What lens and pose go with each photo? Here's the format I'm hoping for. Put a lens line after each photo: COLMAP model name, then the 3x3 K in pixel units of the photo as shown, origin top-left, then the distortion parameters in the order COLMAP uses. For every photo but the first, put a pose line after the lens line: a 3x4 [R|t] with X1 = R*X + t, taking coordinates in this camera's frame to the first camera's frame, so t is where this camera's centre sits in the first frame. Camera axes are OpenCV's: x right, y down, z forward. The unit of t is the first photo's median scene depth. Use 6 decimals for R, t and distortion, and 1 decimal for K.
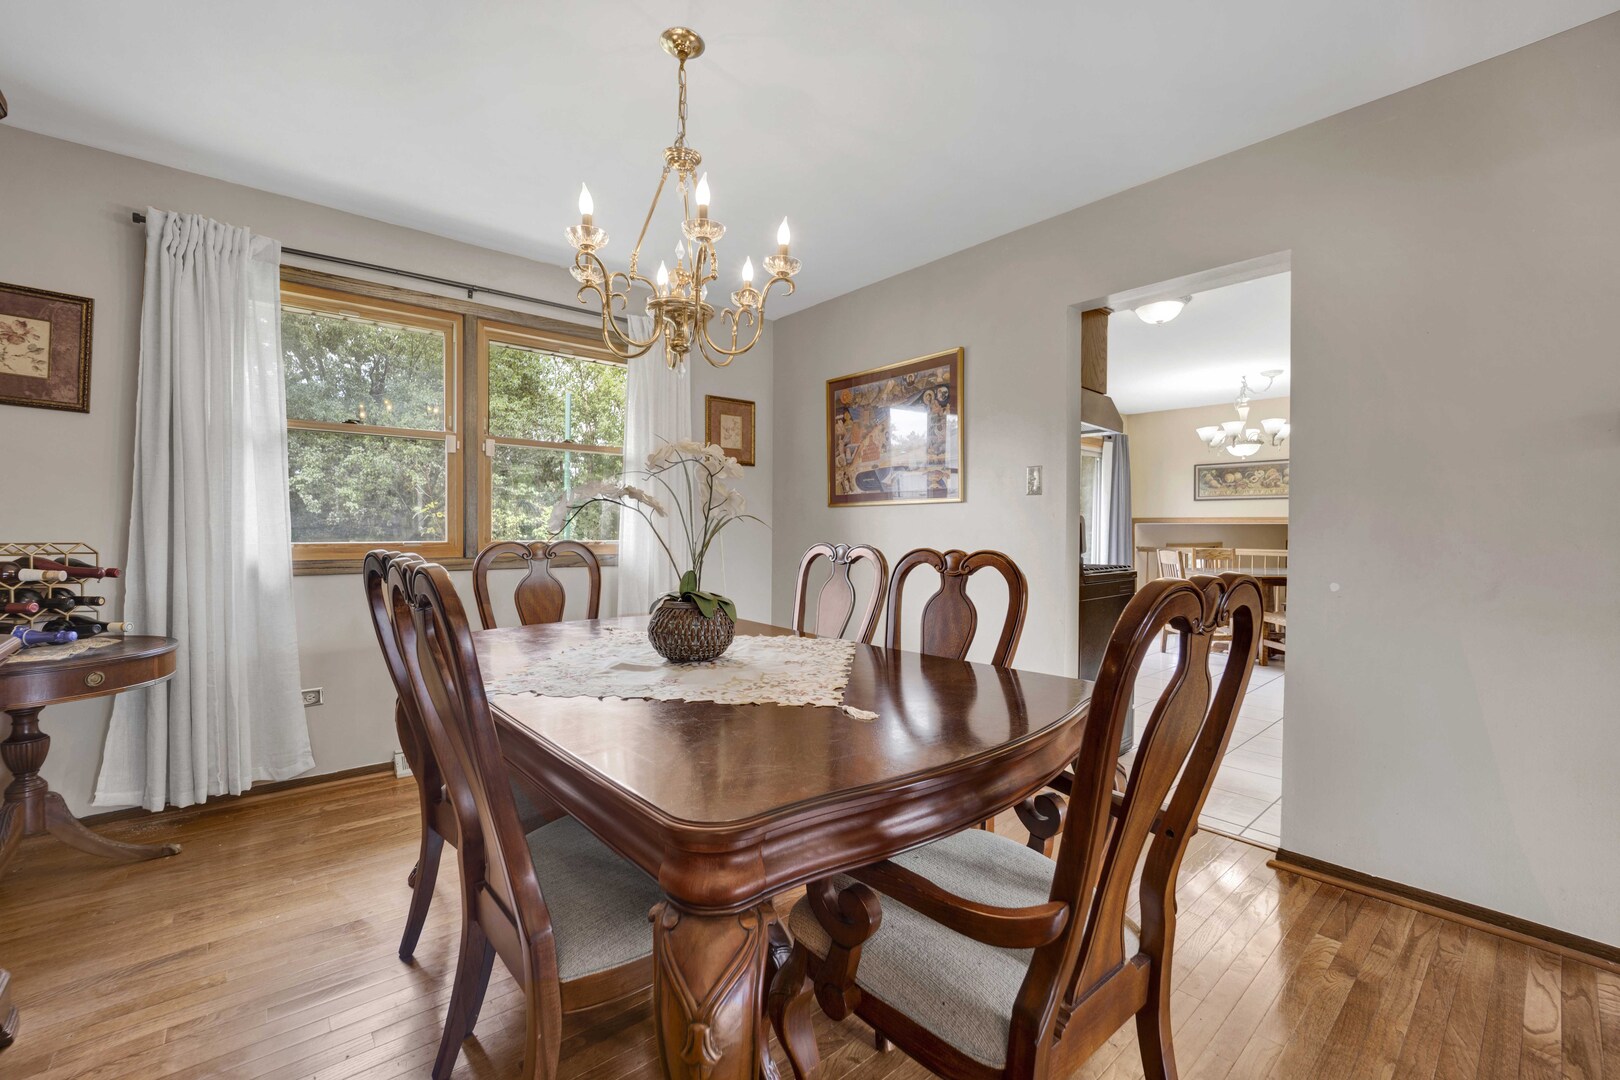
lens RADIAL K [[666.2, 0, 810.0], [0, 666.2, 544.0], [0, 0, 1]] dist [-0.020886, 0.000079]
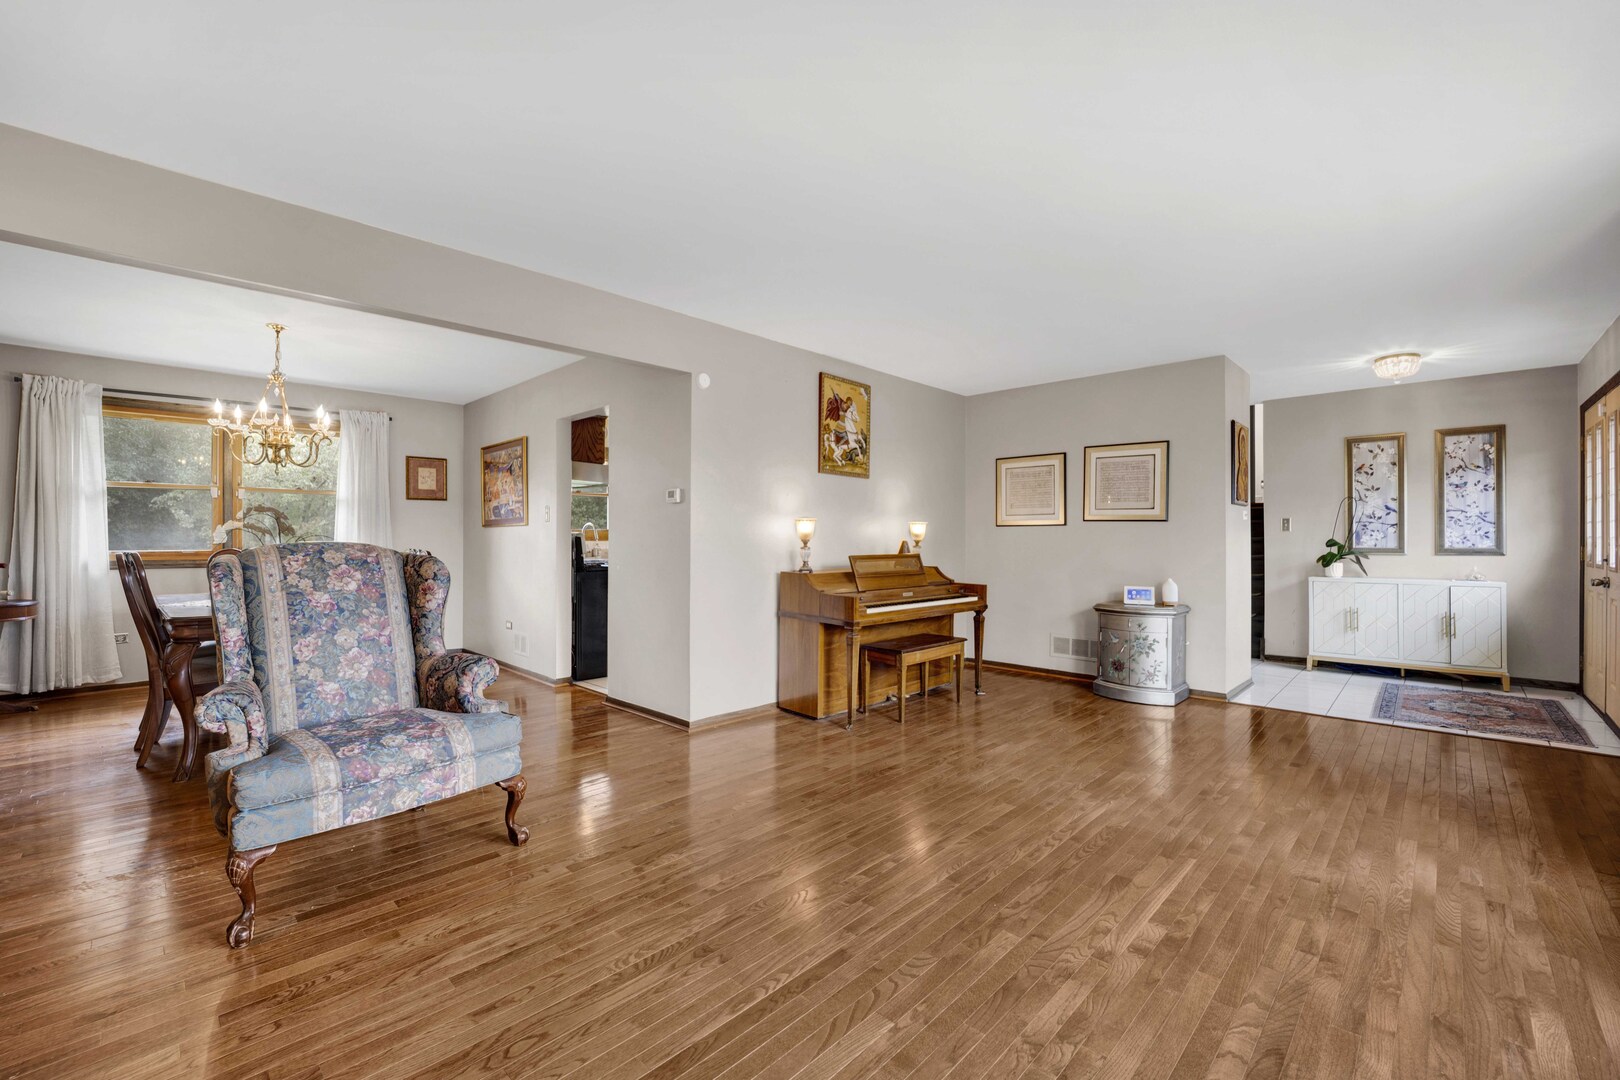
lens RADIAL K [[666.2, 0, 809.5], [0, 666.2, 541.6], [0, 0, 1]] dist [-0.020886, 0.000079]
pose [[0.995556, -0.006034, 0.093980, 1.011376], [0.007707, 0.999818, -0.017456, 0.021196], [-0.093858, 0.018103, 0.995421, -1.008077]]
